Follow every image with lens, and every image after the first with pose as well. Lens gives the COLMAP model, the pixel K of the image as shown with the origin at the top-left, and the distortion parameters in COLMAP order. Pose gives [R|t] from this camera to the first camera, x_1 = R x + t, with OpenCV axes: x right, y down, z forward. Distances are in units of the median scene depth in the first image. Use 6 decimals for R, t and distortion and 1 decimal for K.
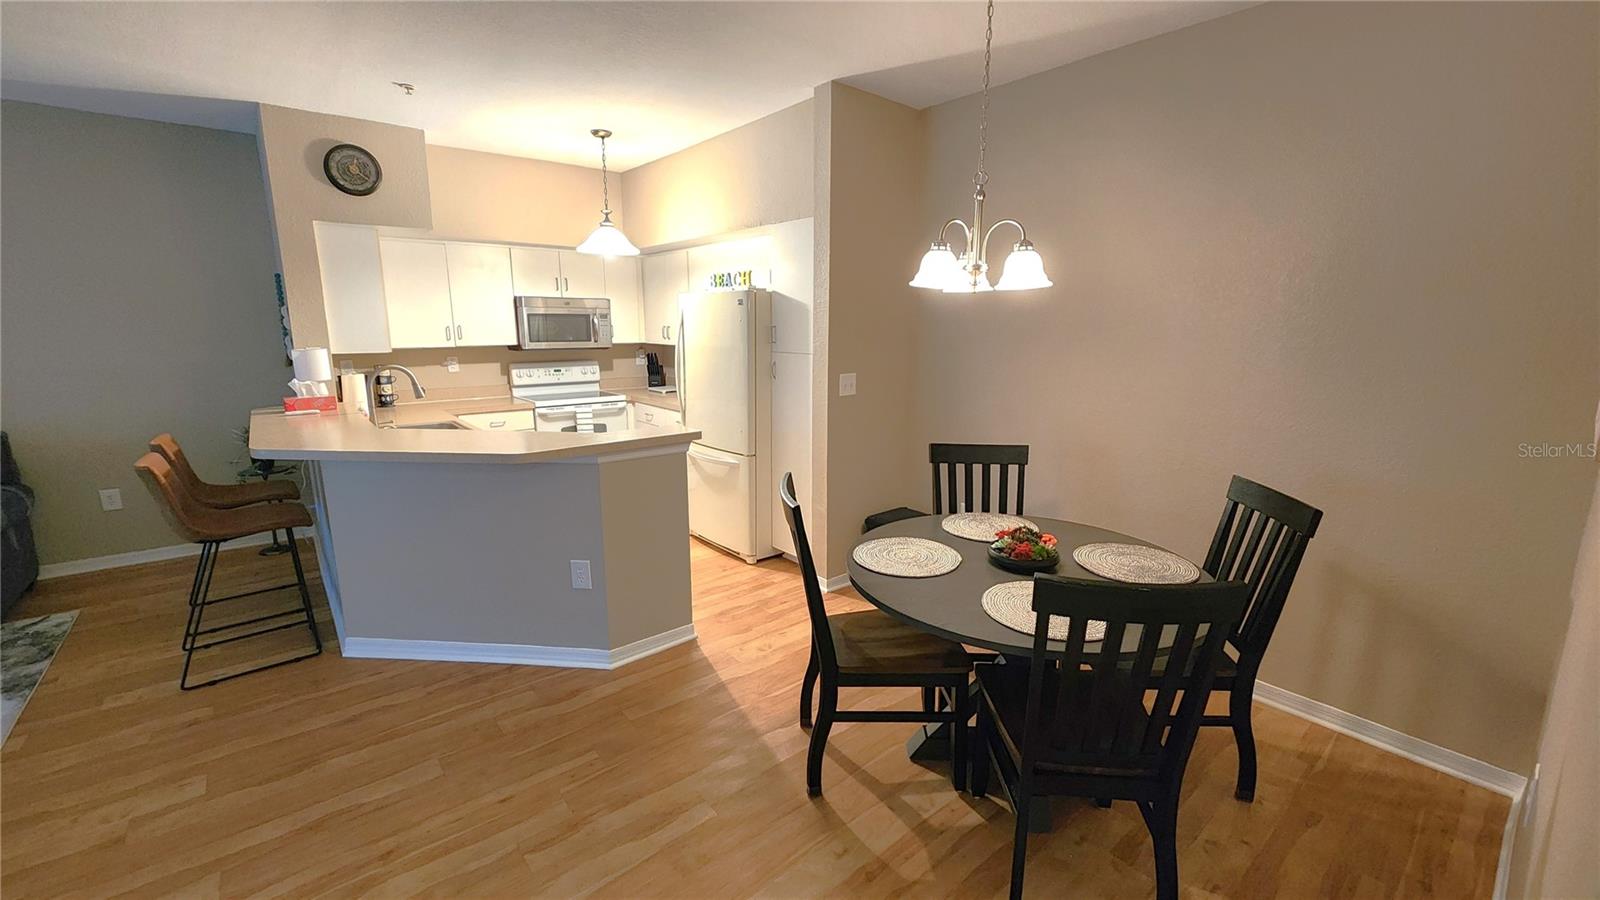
lens RADIAL K [[653.4, 0, 800.0], [0, 653.4, 450.0], [0, 0, 1]] dist [-0.000391, 0.000062]
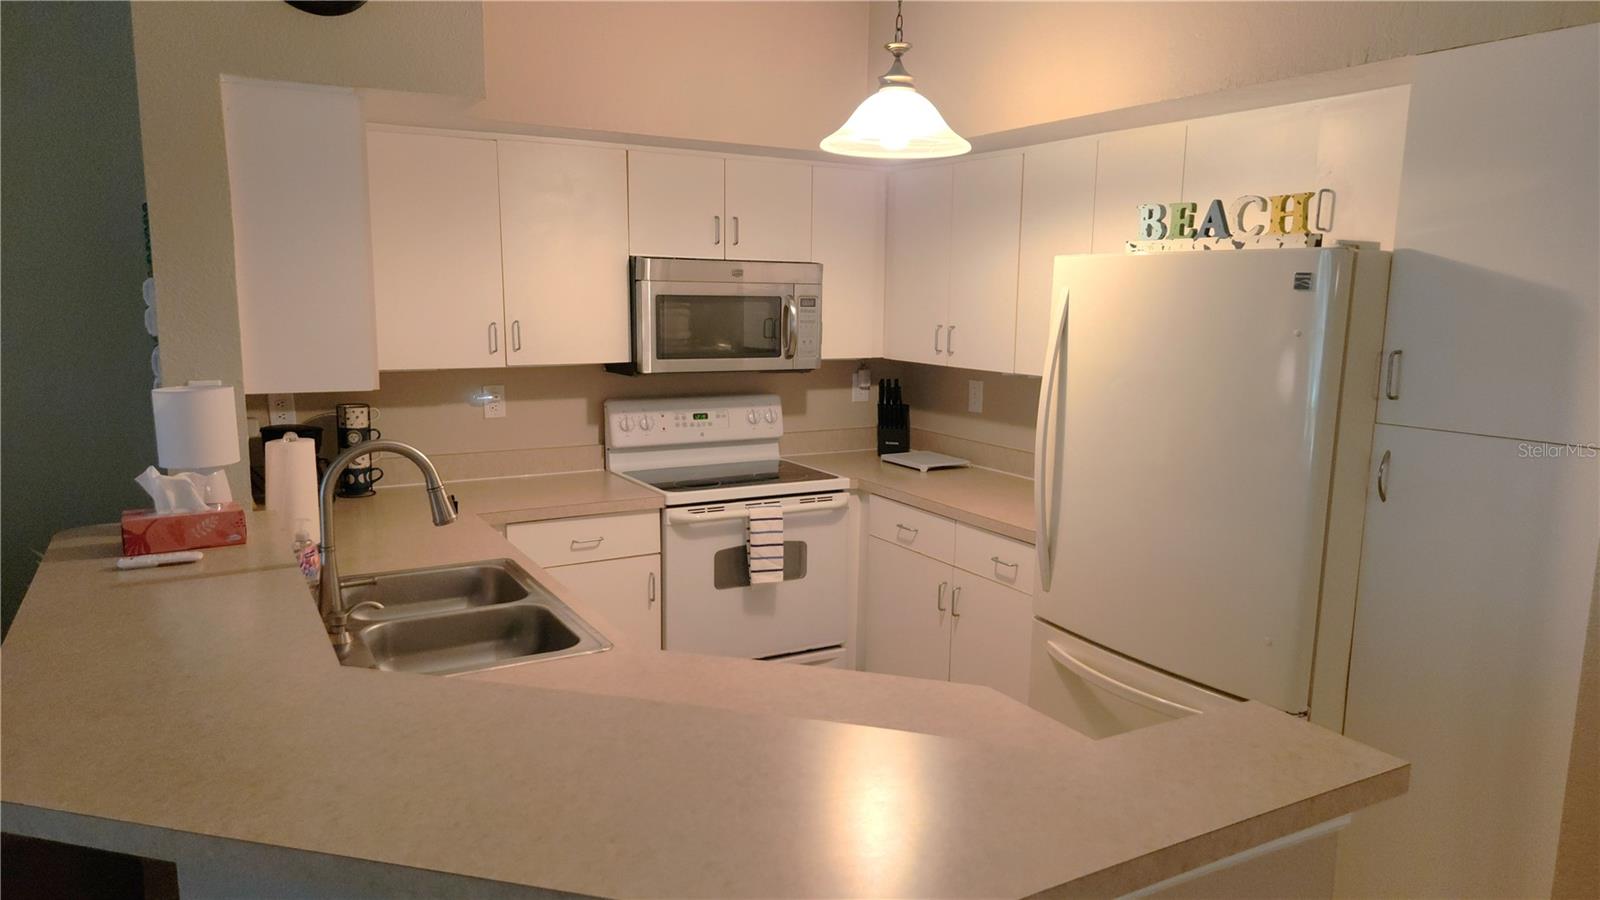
lens RADIAL K [[1086.2, 0, 791.4], [0, 1086.2, 474.2], [0, 0, 1]] dist [0.050624, -0.002683]
pose [[0.983669, 0.040475, -0.175379, -0.191966], [-0.044902, 0.998763, -0.021347, -0.075067], [0.174298, 0.028873, 0.984270, 0.286048]]
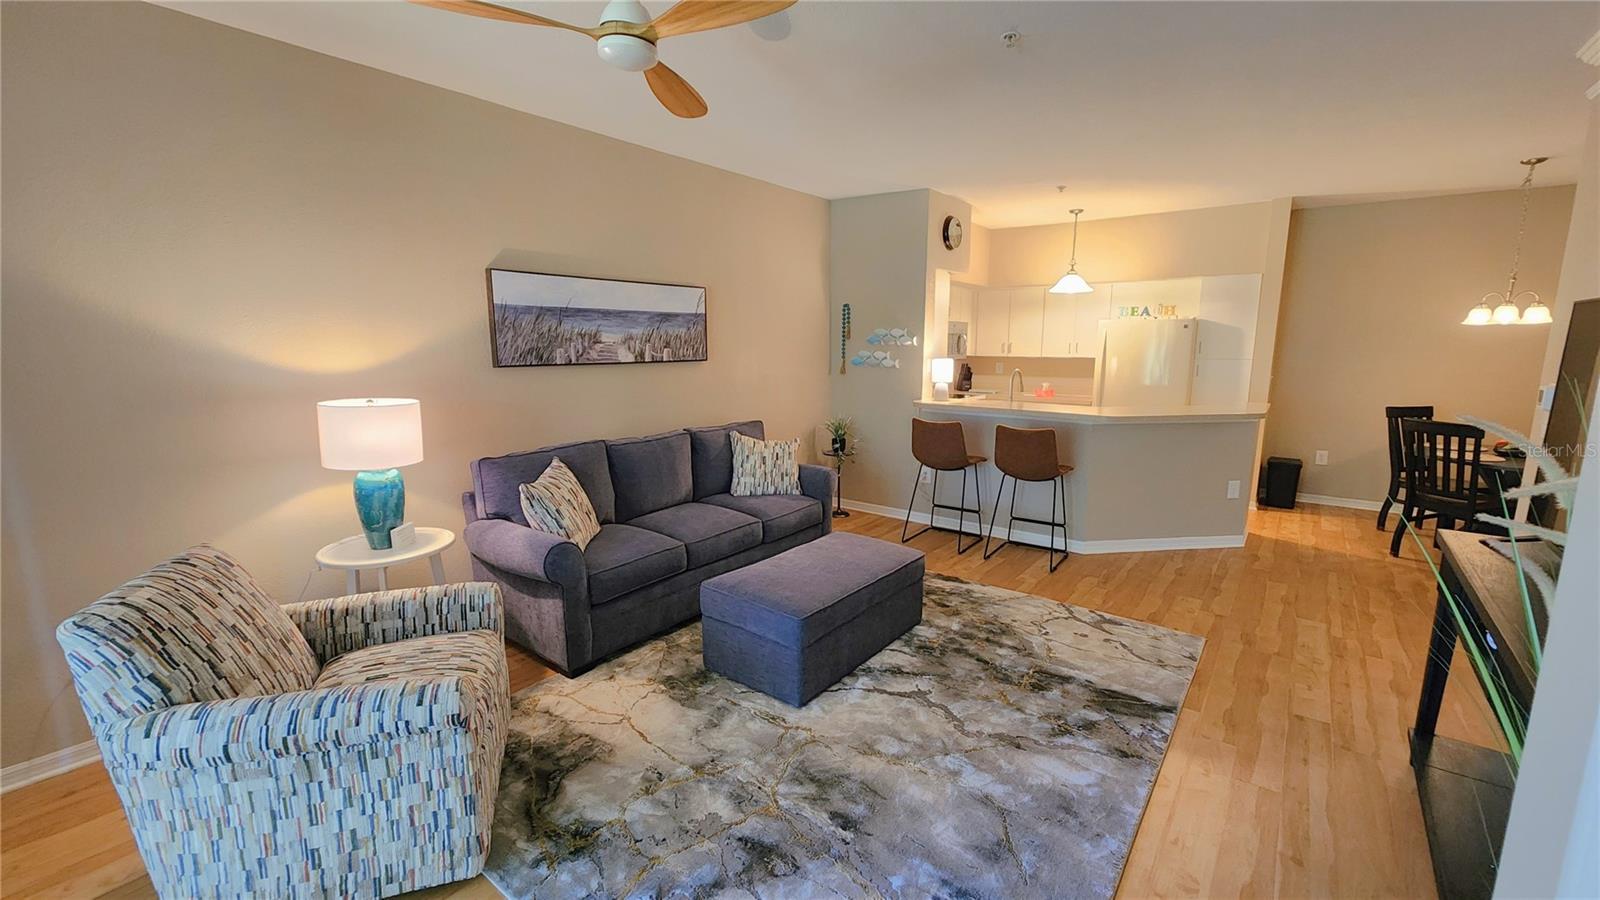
lens RADIAL K [[653.4, 0, 800.0], [0, 653.4, 450.0], [0, 0, 1]] dist [-0.000391, 0.000062]
pose [[0.974480, -0.036787, 0.221440, -1.005678], [0.042322, 0.998898, -0.020301, 0.043432], [-0.220449, 0.029155, 0.974963, -0.219322]]
